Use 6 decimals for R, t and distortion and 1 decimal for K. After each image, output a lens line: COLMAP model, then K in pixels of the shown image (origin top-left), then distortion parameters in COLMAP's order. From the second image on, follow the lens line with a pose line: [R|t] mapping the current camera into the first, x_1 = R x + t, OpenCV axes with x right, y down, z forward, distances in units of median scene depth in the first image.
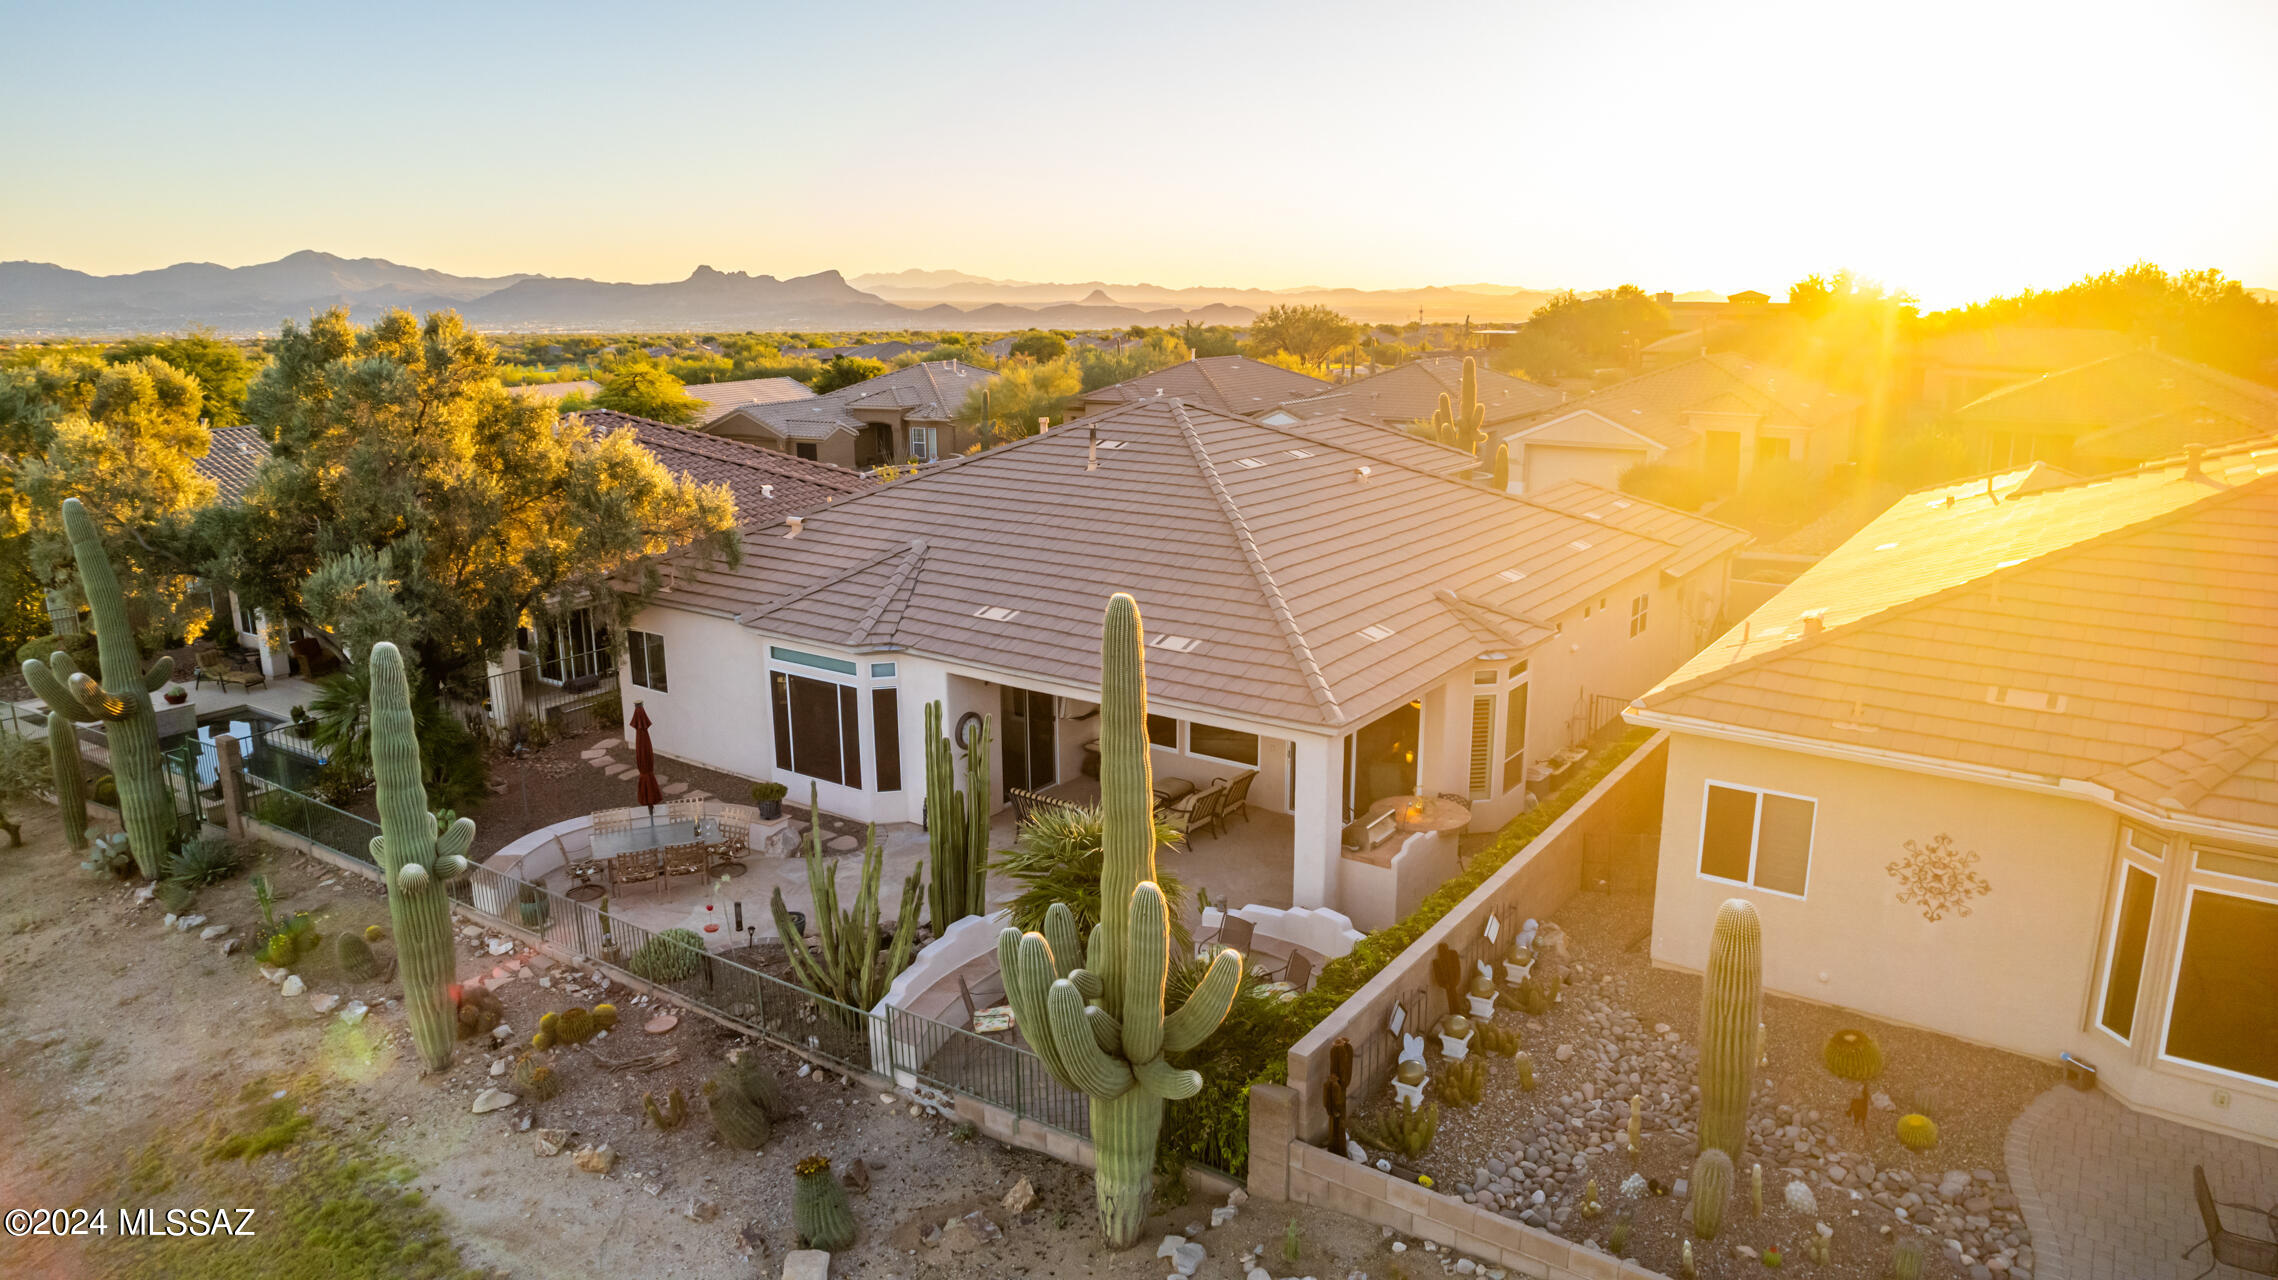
lens RADIAL K [[1452.3, 0, 1131.8], [0, 1452.3, 631.0], [0, 0, 1]] dist [-0.078389, 0.065311]
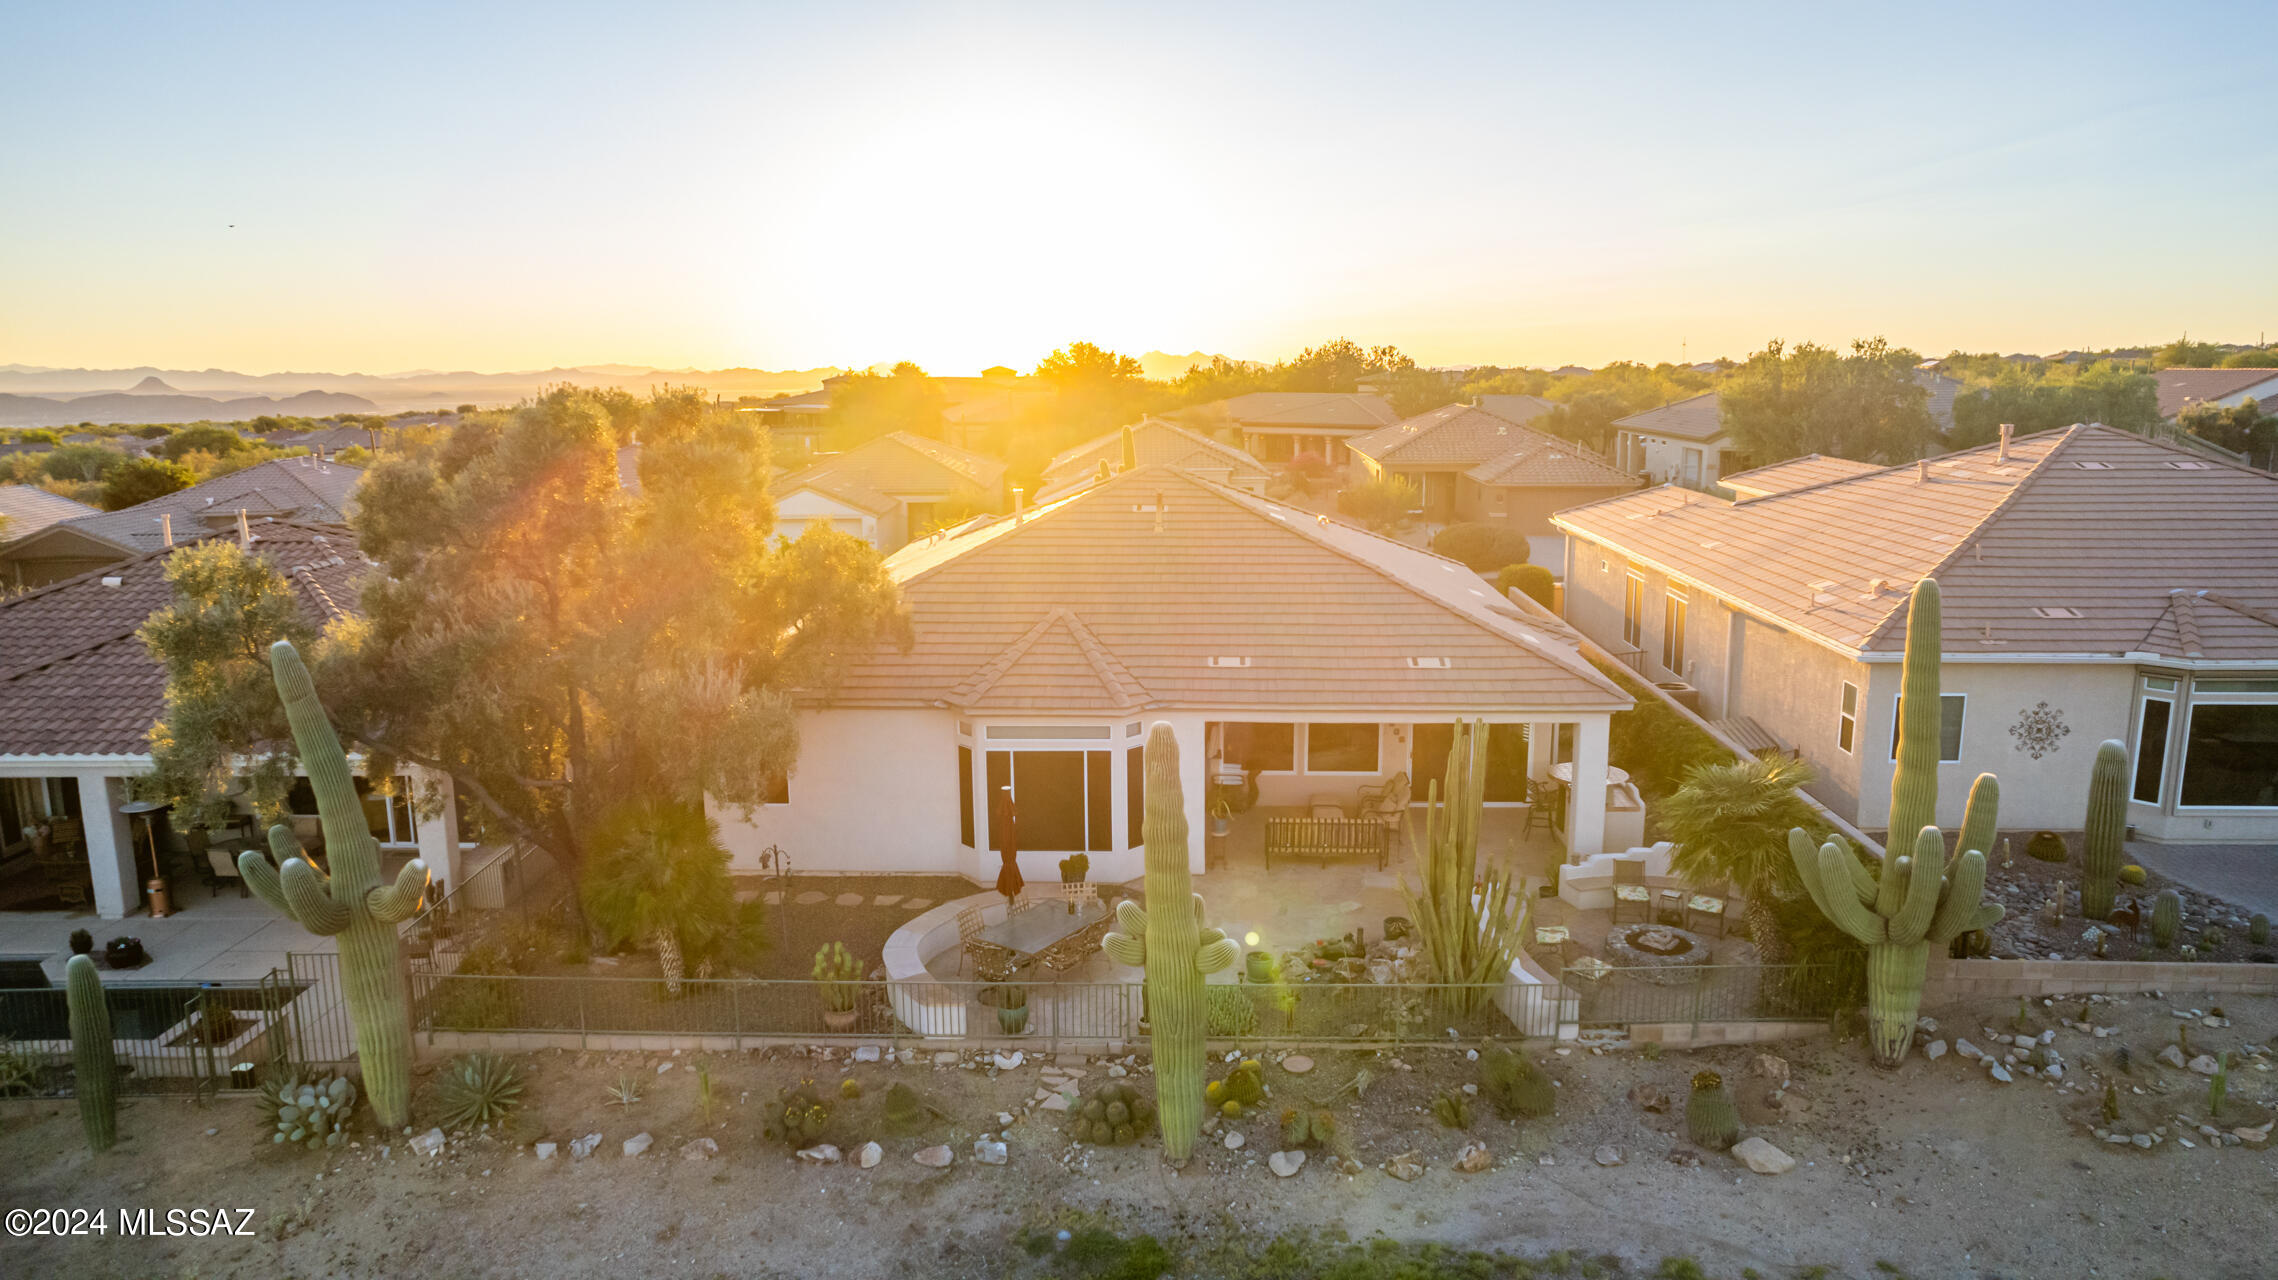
lens RADIAL K [[1452.3, 0, 1131.8], [0, 1452.3, 631.0], [0, 0, 1]] dist [-0.078389, 0.065311]
pose [[0.840843, -0.101029, 0.531767, -0.912681], [0.128899, 0.991538, -0.015438, -0.034465], [-0.525707, 0.081526, 0.846750, 0.149890]]
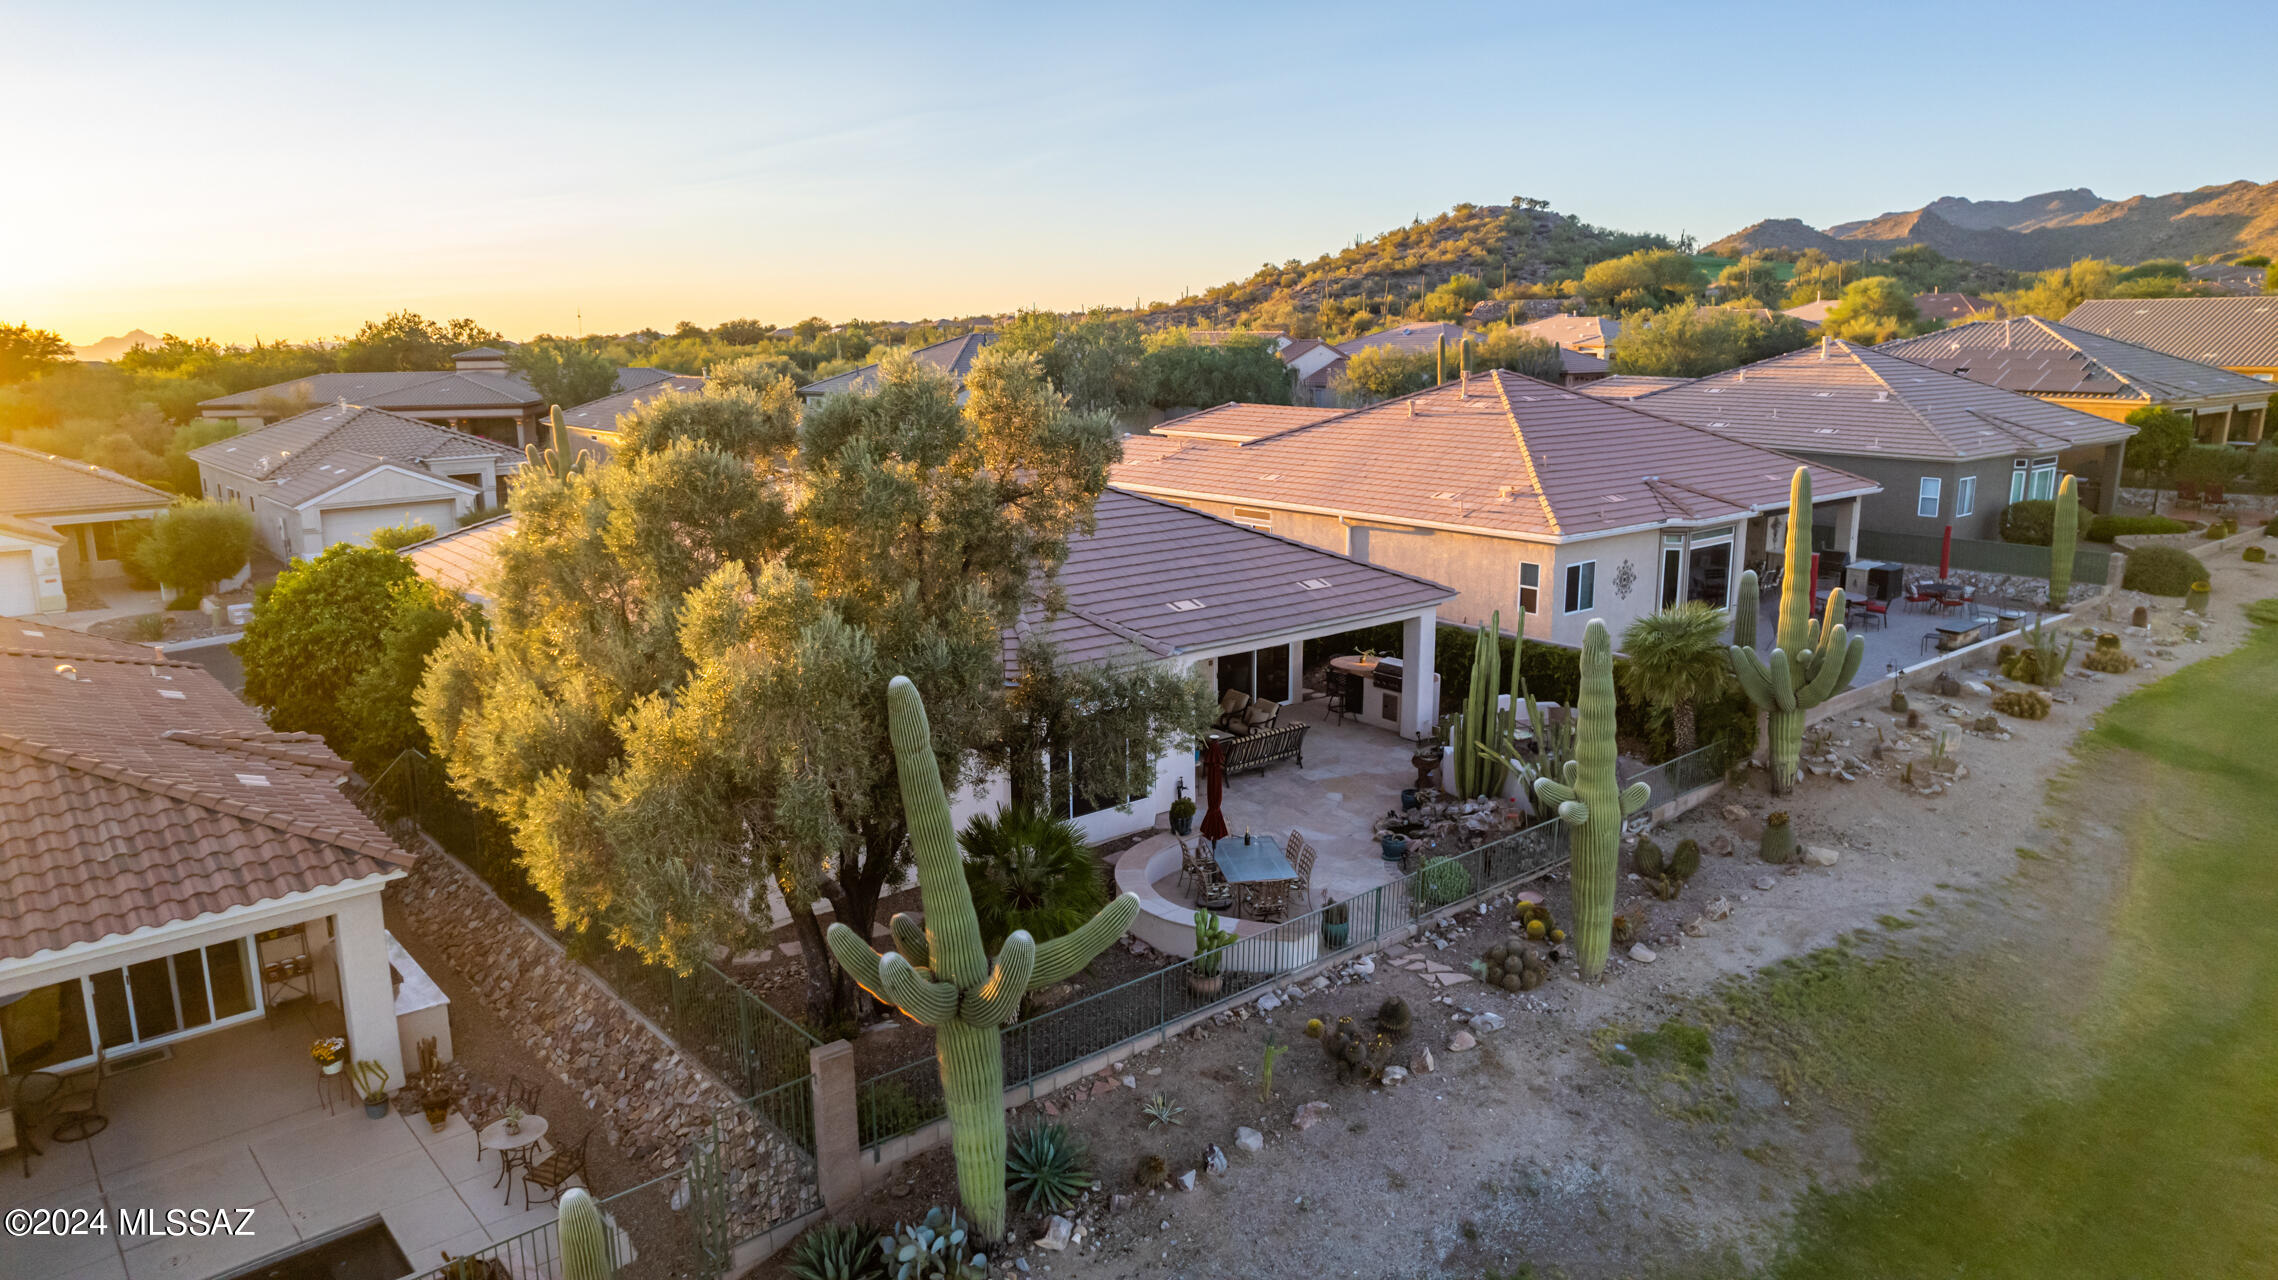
lens RADIAL K [[1452.3, 0, 1131.8], [0, 1452.3, 631.0], [0, 0, 1]] dist [-0.078389, 0.065311]
pose [[0.269217, -0.198969, 0.942302, -1.522658], [0.230858, 0.963233, 0.137432, -0.205077], [-0.935001, 0.180539, 0.305253, 0.860241]]
